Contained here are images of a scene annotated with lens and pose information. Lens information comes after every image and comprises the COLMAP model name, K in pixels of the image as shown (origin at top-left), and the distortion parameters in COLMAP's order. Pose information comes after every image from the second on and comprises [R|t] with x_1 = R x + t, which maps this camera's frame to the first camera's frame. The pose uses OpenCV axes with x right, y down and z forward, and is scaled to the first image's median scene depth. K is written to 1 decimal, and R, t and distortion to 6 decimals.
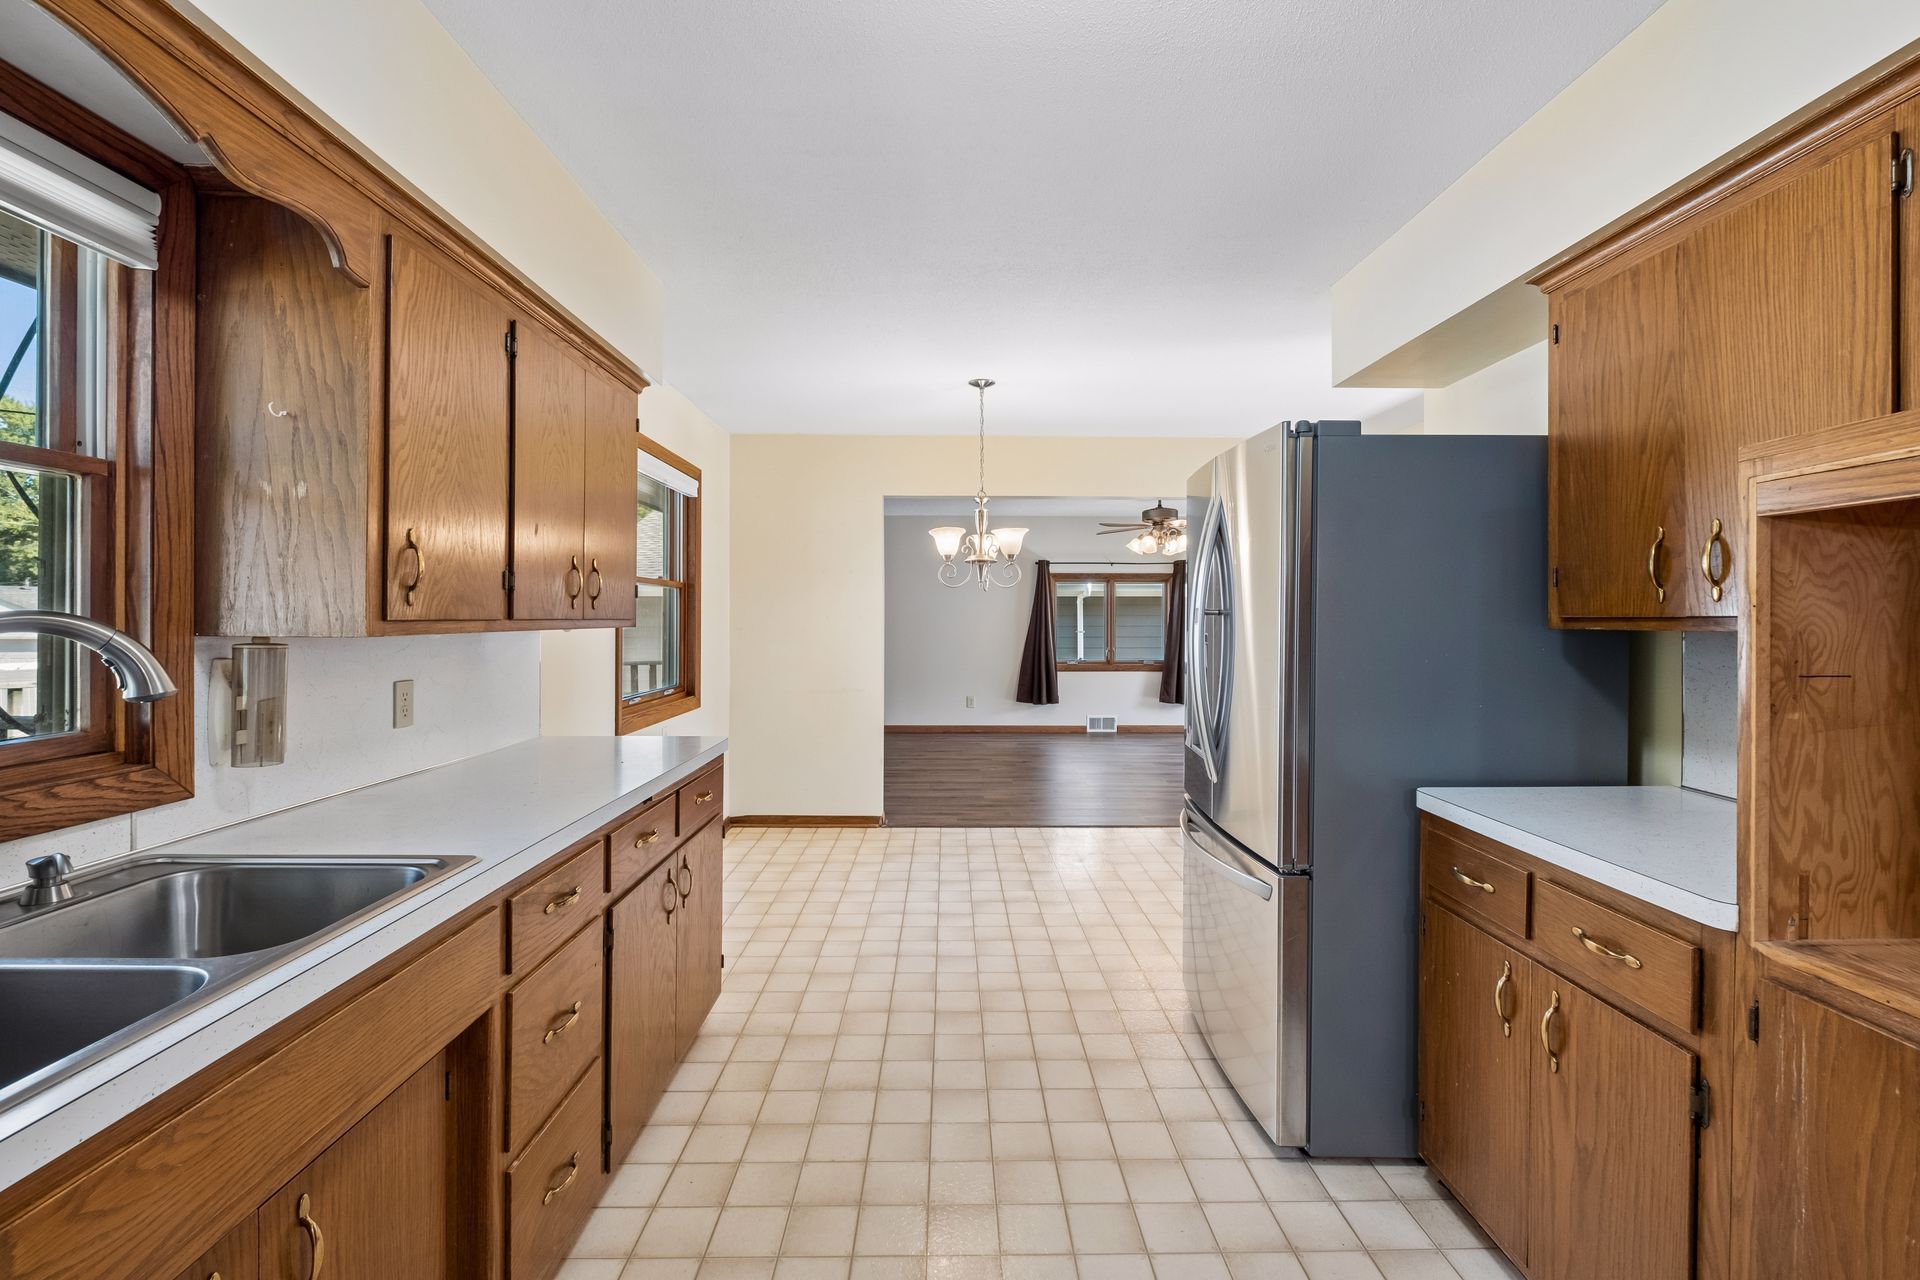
lens RADIAL K [[840.1, 0, 954.1], [0, 840.1, 620.0], [0, 0, 1]] dist [-0.000498, -0.000176]
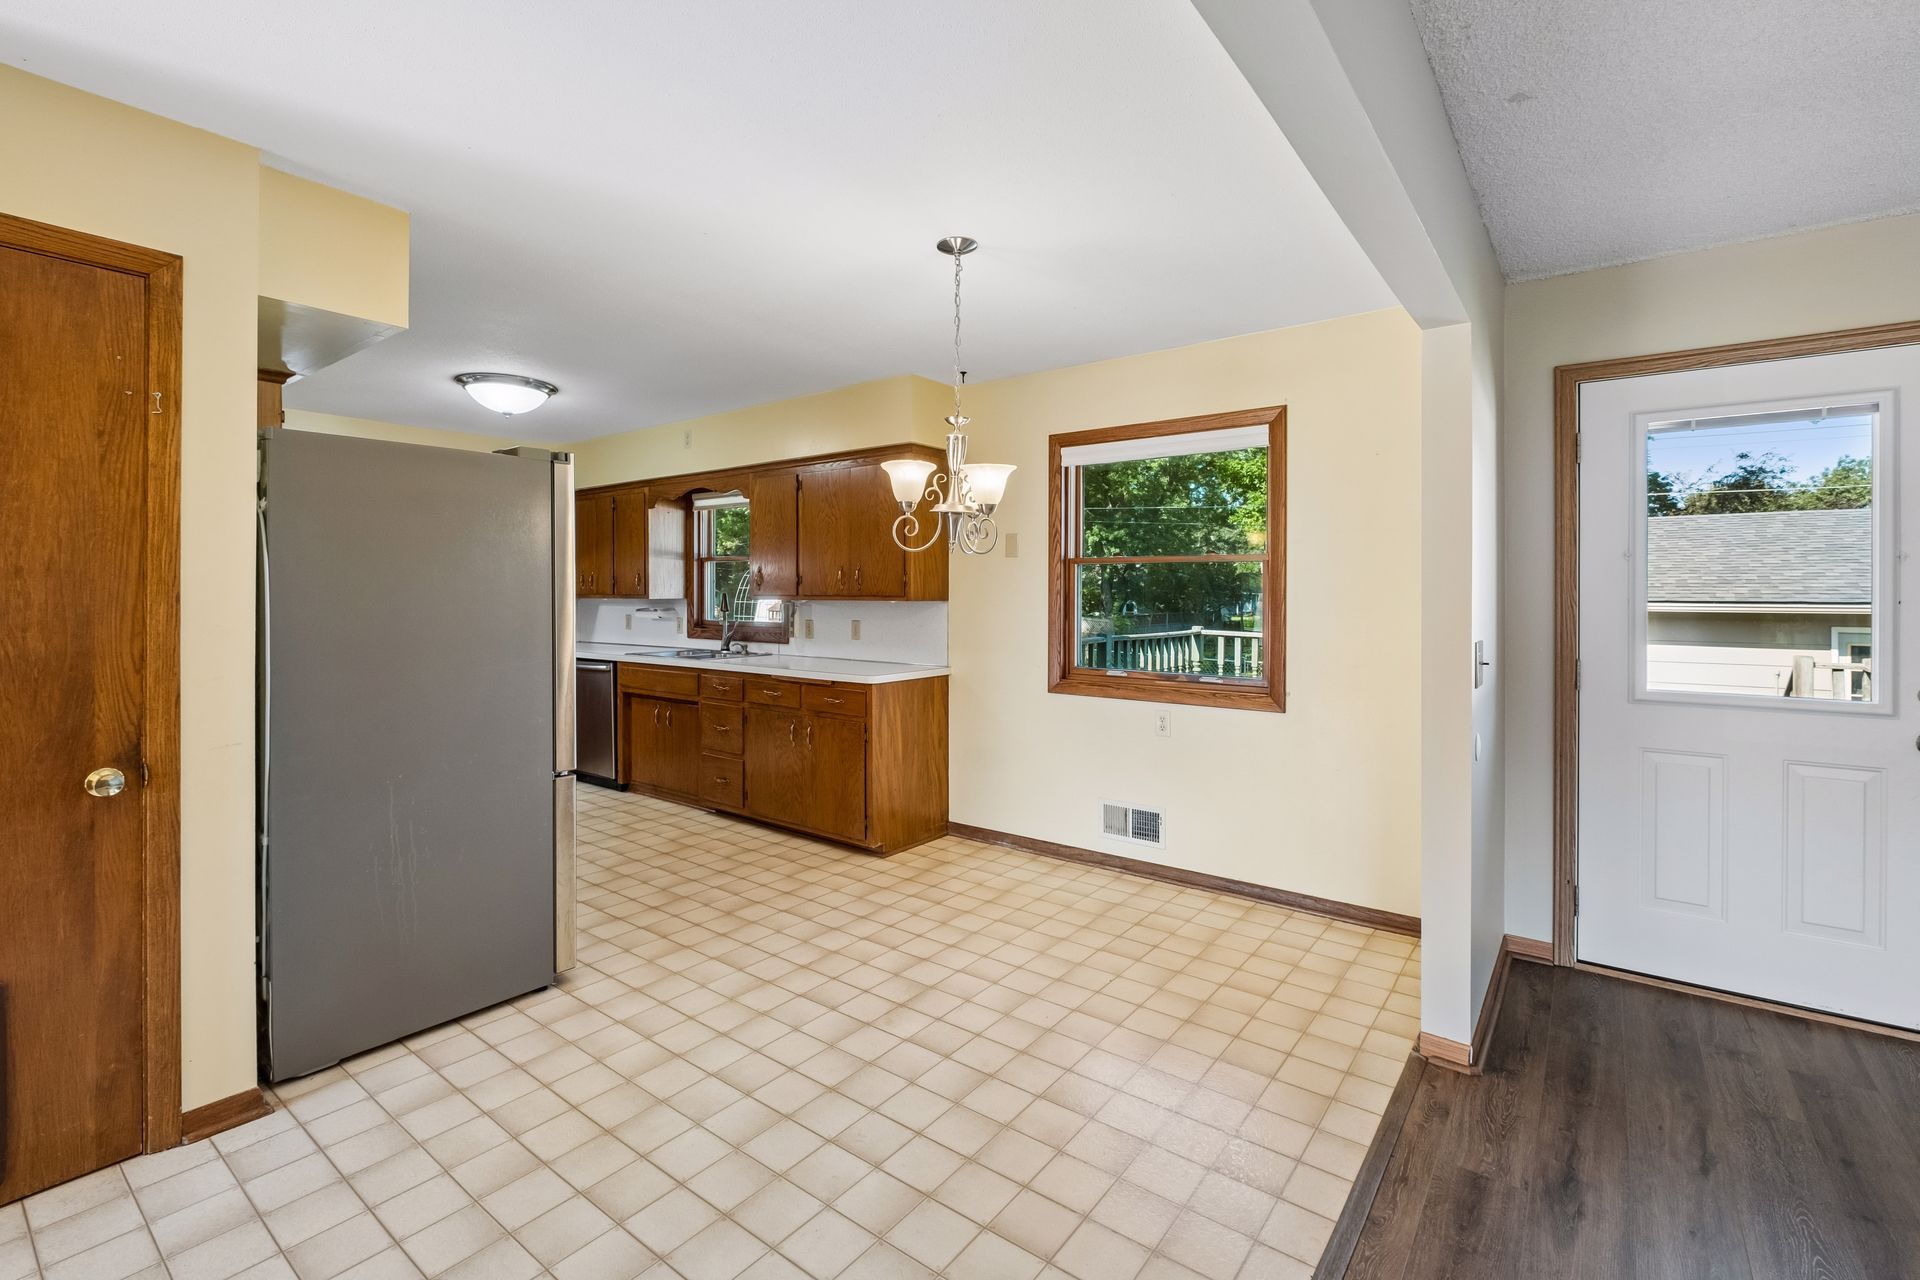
lens RADIAL K [[840.1, 0, 954.1], [0, 840.1, 620.0], [0, 0, 1]] dist [-0.000498, -0.000176]
pose [[-0.618667, 0.020686, -0.785381, 1.323269], [-0.003629, 0.999567, 0.029187, -0.001006], [0.785645, 0.020907, -0.618324, 3.388234]]
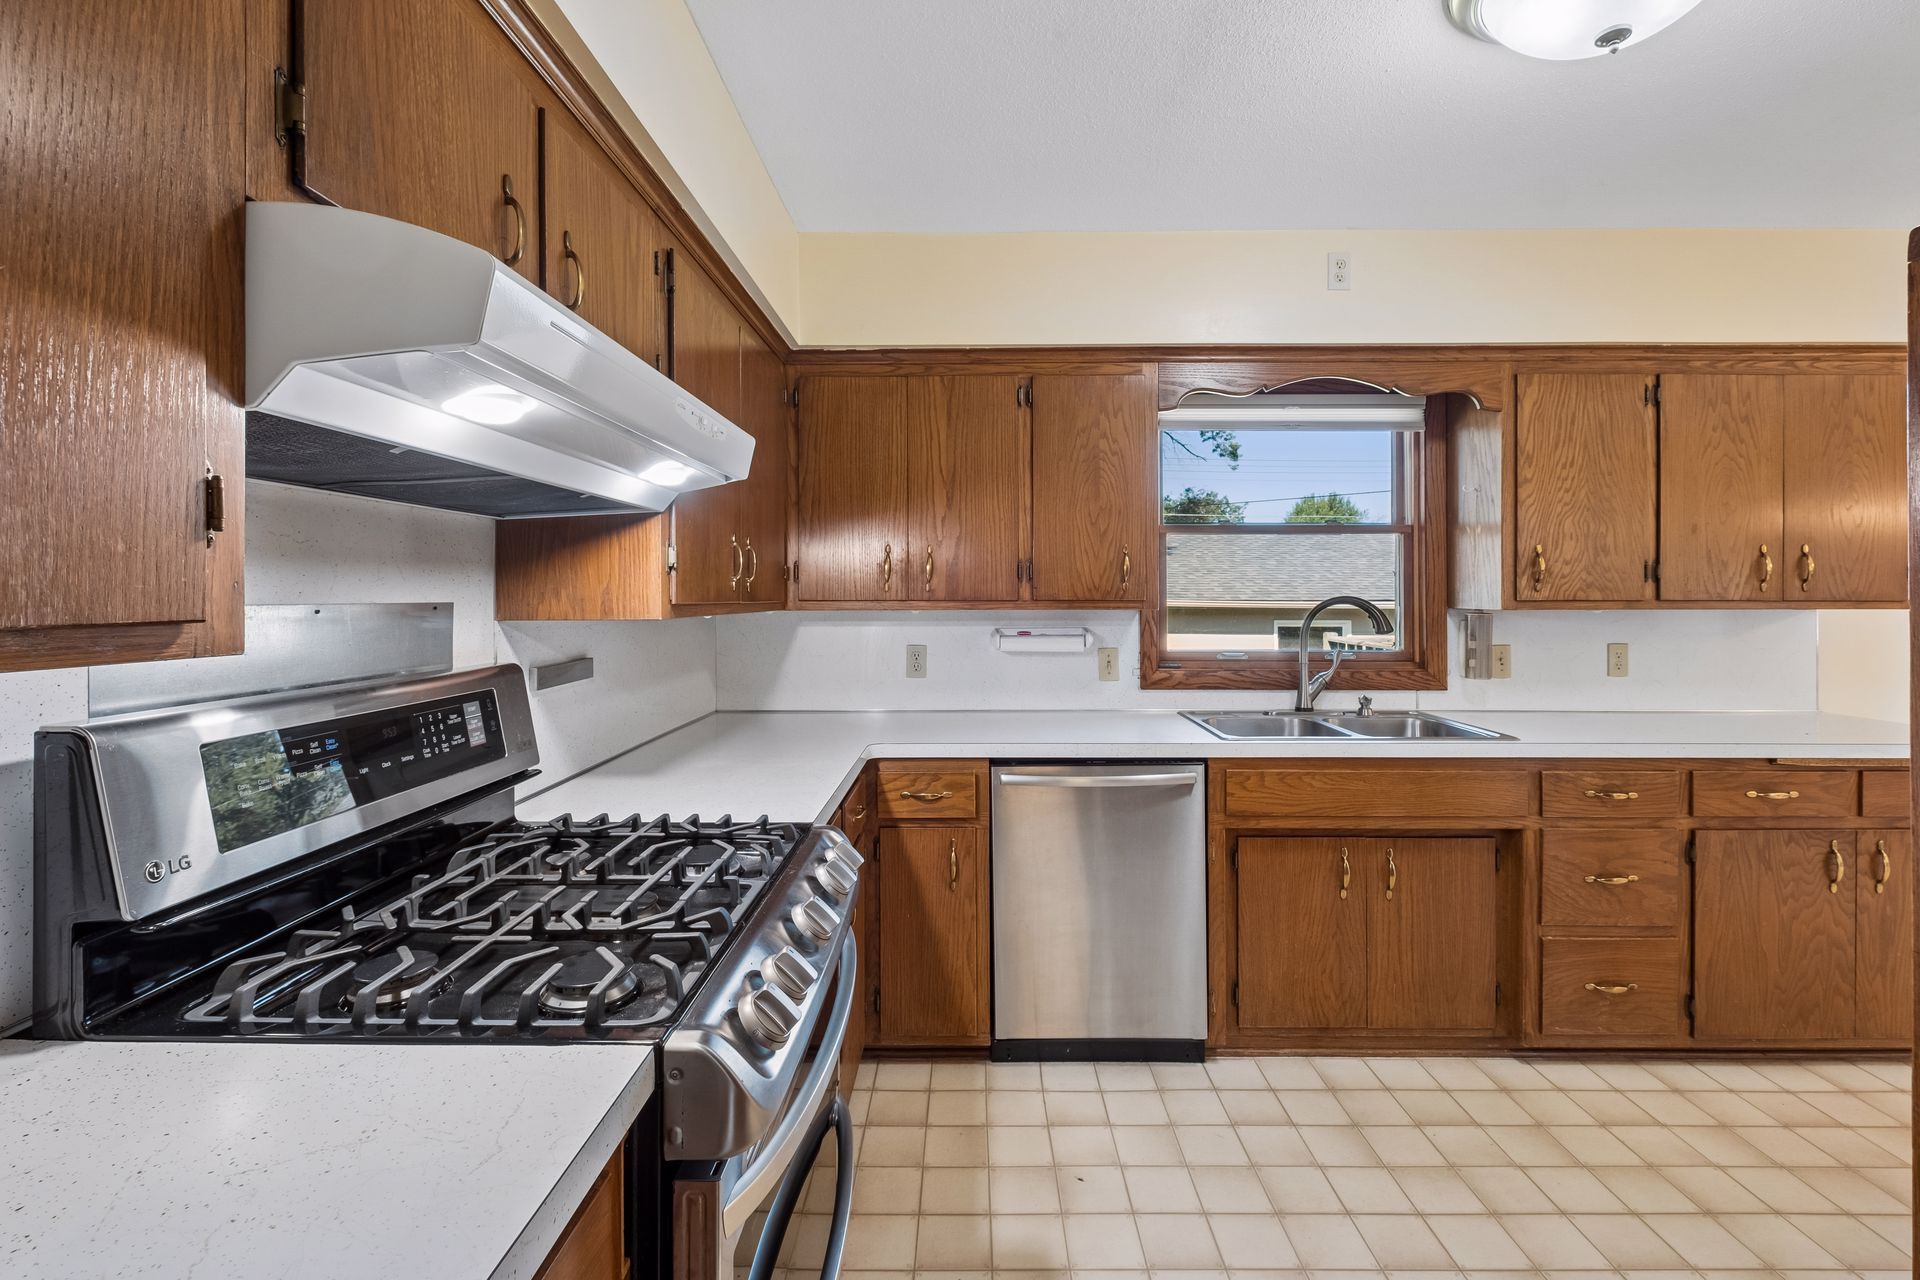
lens RADIAL K [[849.8, 0, 964.4], [0, 849.8, 597.1], [0, 0, 1]] dist [-0.015623, 0.000049]
pose [[-0.021919, 0.000046, -0.999760, 0.966289], [-0.002676, 0.999996, 0.000104, -0.003382], [0.999756, 0.002677, -0.021919, -0.074181]]
